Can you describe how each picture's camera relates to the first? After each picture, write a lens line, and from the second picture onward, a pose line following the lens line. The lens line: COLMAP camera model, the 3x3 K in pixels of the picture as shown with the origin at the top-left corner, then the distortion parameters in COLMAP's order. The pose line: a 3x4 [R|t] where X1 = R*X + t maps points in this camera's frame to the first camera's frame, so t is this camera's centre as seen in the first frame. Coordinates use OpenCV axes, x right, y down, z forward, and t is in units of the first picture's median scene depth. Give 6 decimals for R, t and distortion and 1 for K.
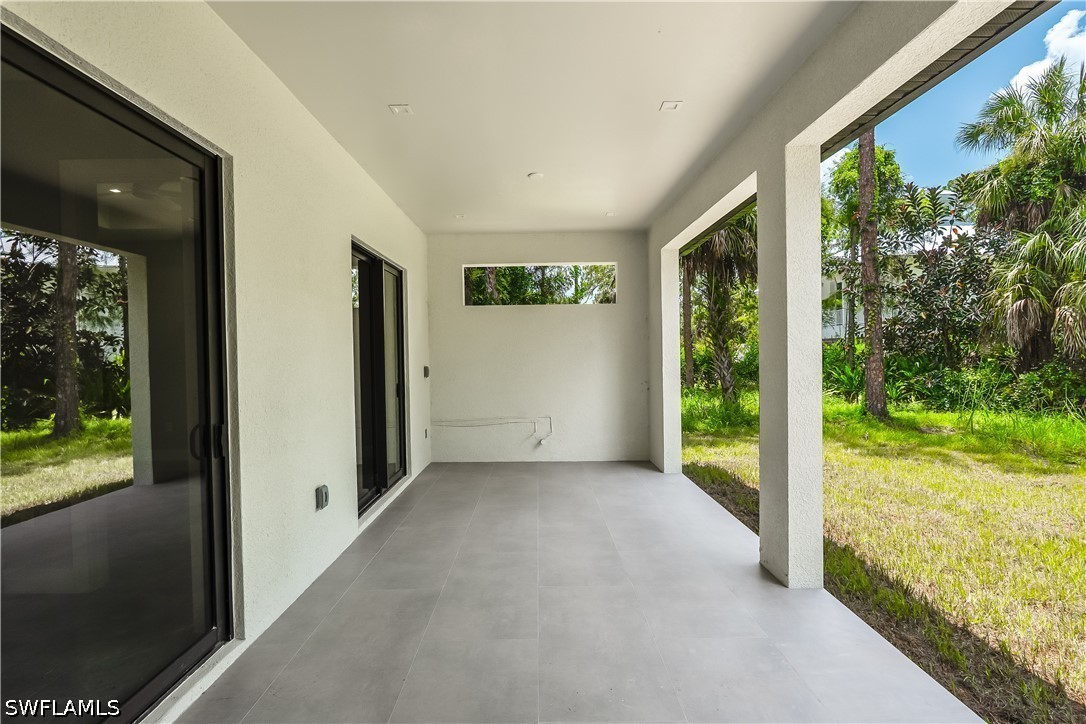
lens RADIAL K [[501.9, 0, 542.6], [0, 501.9, 360.1], [0, 0, 1]] dist [-0.008482, 0.000368]
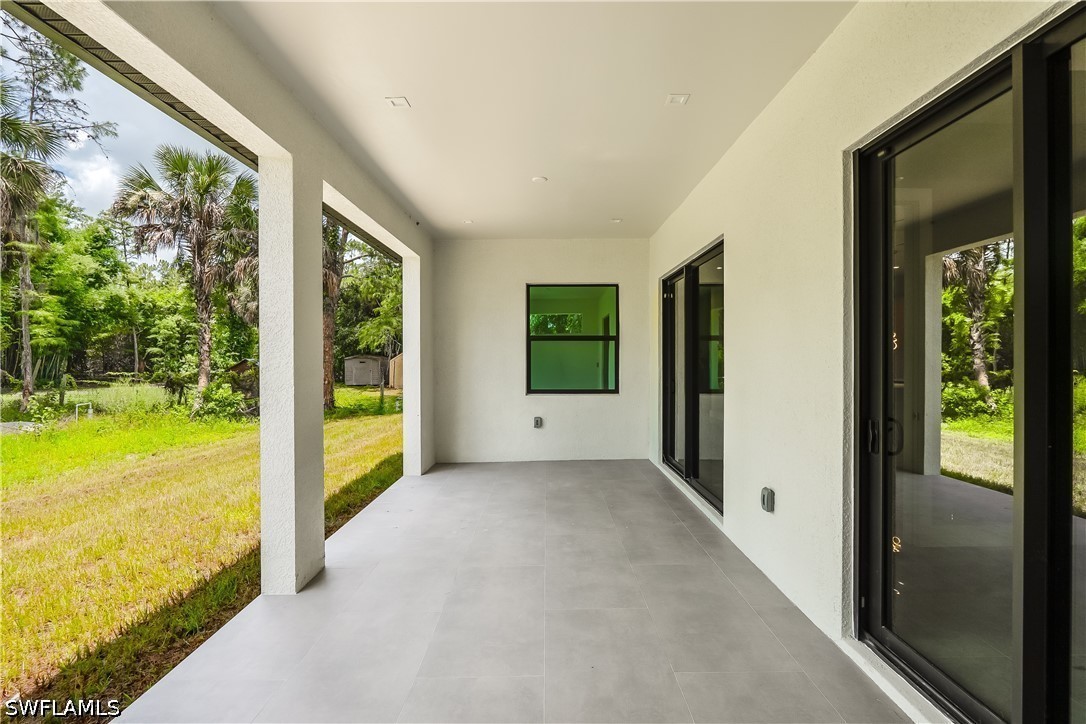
lens RADIAL K [[501.9, 0, 543.2], [0, 501.9, 357.4], [0, 0, 1]] dist [-0.008482, 0.000368]
pose [[-0.999827, 0.016180, 0.009139, -0.021624], [0.016369, 0.999646, 0.020966, -0.031876], [-0.008796, 0.021112, -0.999738, 2.071626]]
